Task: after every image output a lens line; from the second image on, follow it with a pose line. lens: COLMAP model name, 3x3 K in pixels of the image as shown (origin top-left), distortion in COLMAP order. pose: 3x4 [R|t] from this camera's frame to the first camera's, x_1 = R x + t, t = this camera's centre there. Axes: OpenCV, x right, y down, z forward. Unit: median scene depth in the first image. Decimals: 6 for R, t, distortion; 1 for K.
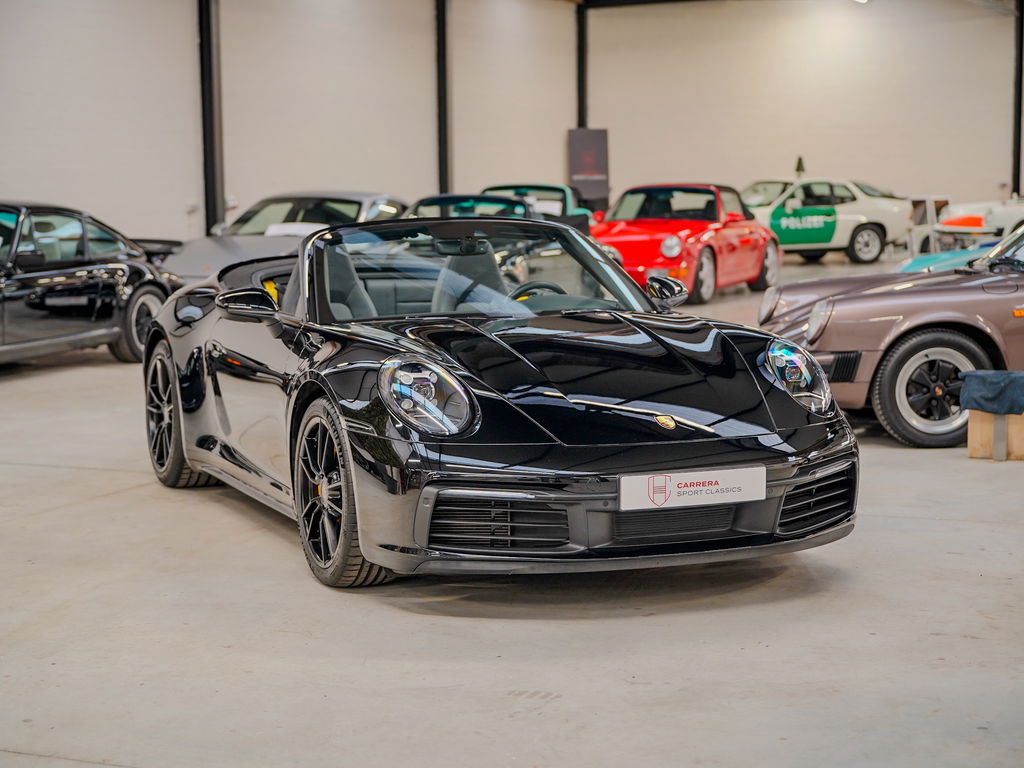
lens RADIAL K [[1716.9, 0, 512.0], [0, 1716.9, 384.0], [0, 0, 1]] dist [-0.028965, 0.050722]
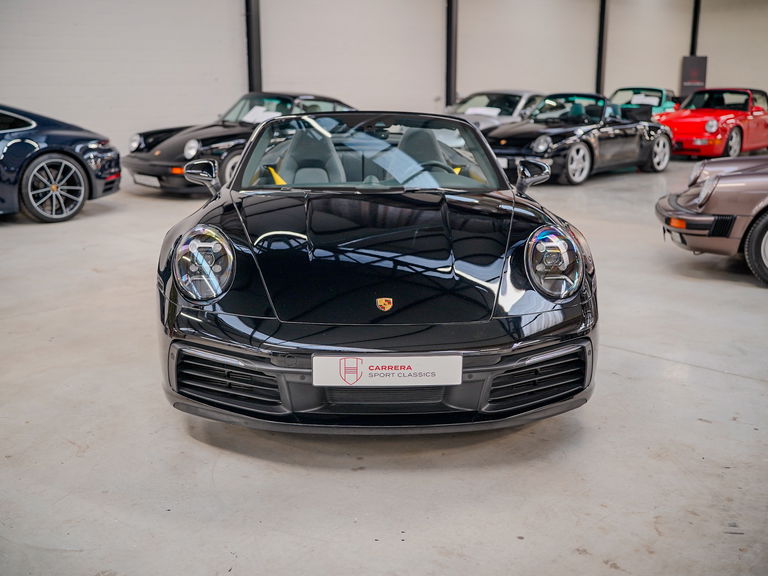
lens RADIAL K [[828.0, 0, 384.0], [0, 828.0, 288.0], [0, 0, 1]] dist [0.001575, -0.013262]
pose [[0.945323, 0.088412, -0.313923, 0.150719], [-0.048890, 0.990094, 0.131621, -0.034879], [0.322450, -0.109076, 0.940281, 0.285963]]
